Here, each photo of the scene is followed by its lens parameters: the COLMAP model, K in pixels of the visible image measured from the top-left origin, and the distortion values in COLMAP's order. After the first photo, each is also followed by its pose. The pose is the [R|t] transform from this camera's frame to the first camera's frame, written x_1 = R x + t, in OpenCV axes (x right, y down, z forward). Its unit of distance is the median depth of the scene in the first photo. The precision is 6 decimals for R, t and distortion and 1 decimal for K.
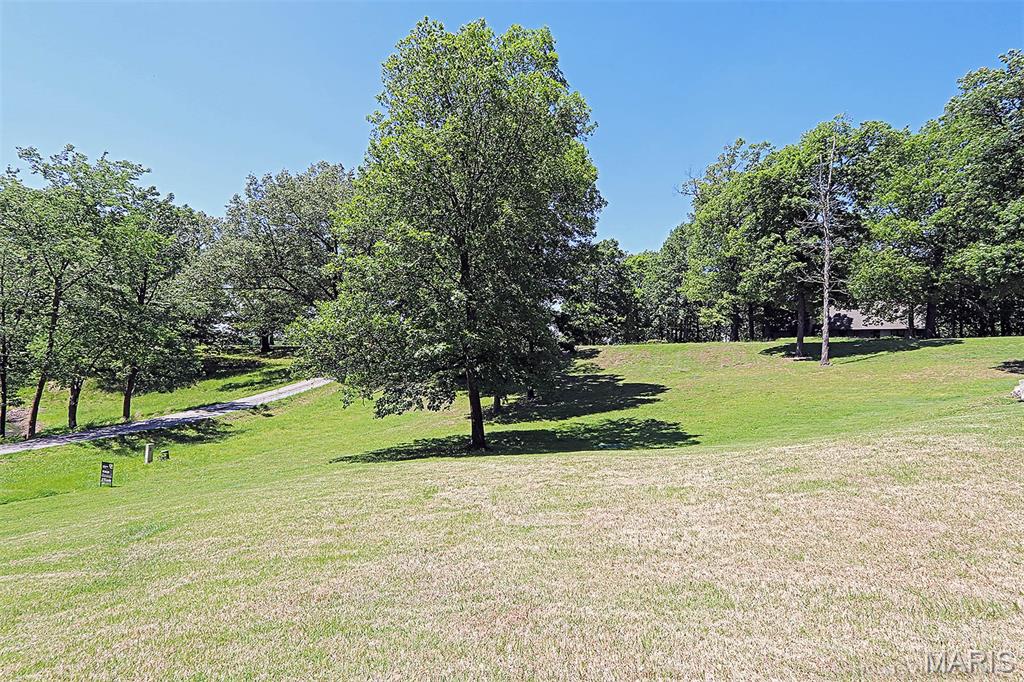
lens RADIAL K [[471.0, 0, 509.2], [0, 471.0, 340.4], [0, 0, 1]] dist [-0.016986, 0.001858]
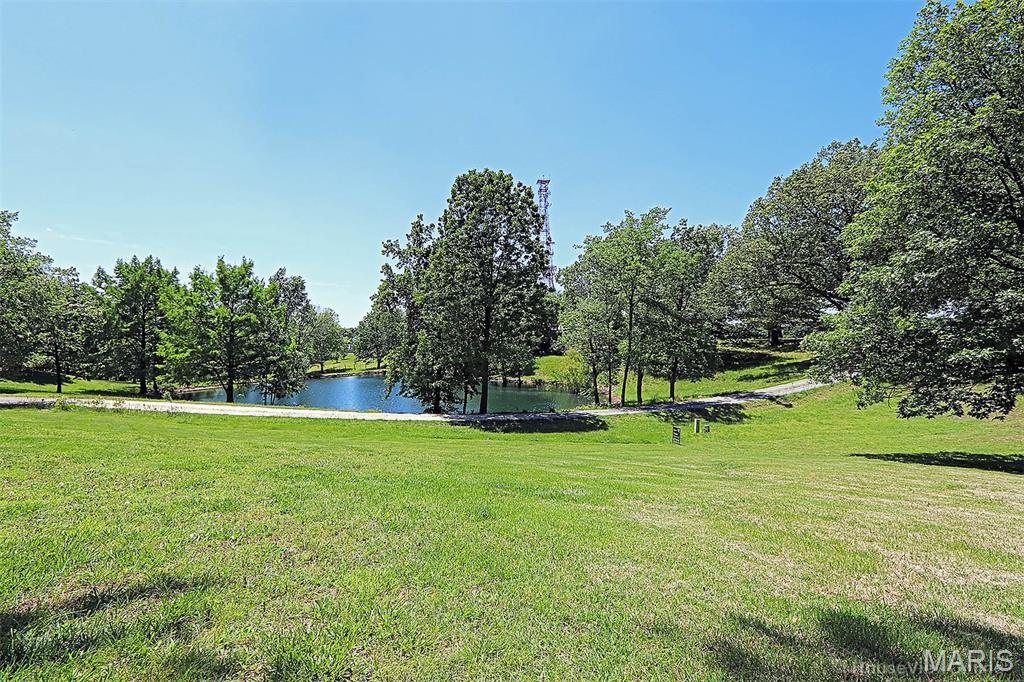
lens RADIAL K [[471.0, 0, 509.4], [0, 471.0, 343.0], [0, 0, 1]] dist [-0.016986, 0.001858]
pose [[0.549343, -0.011549, -0.835517, 0.043523], [0.033067, 0.999422, 0.007926, -0.016145], [0.834942, -0.031982, 0.549408, -0.116405]]
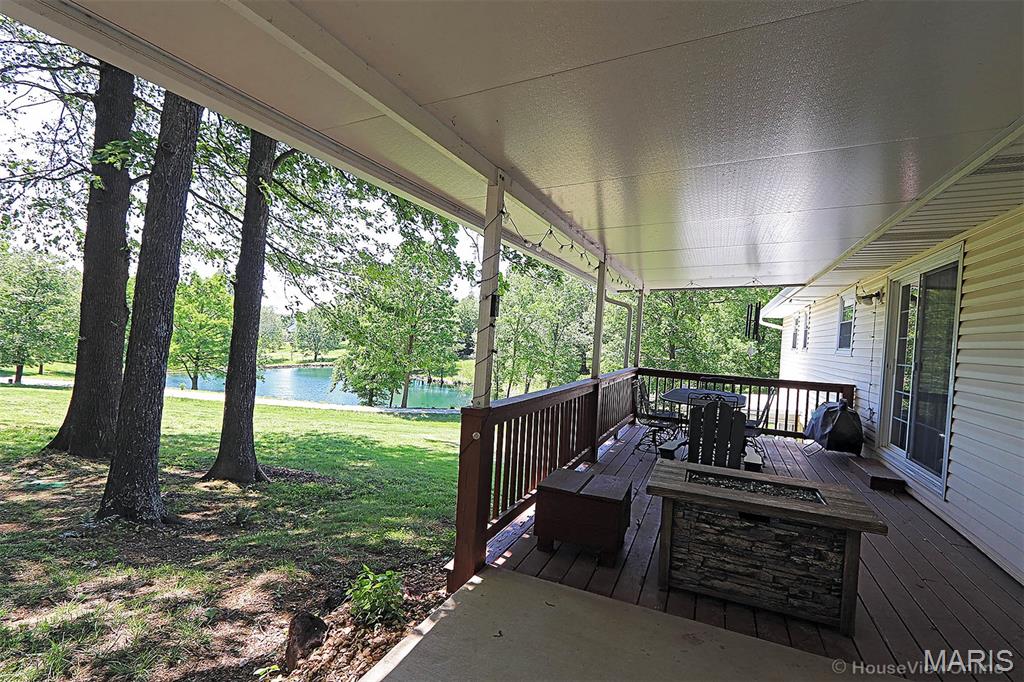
lens RADIAL K [[471.0, 0, 509.0], [0, 471.0, 341.1], [0, 0, 1]] dist [-0.016986, 0.001858]
pose [[0.655175, 0.031176, -0.754833, 0.504231], [-0.030030, 0.999433, 0.015214, -0.102940], [0.754880, 0.012700, 0.655740, -0.340159]]
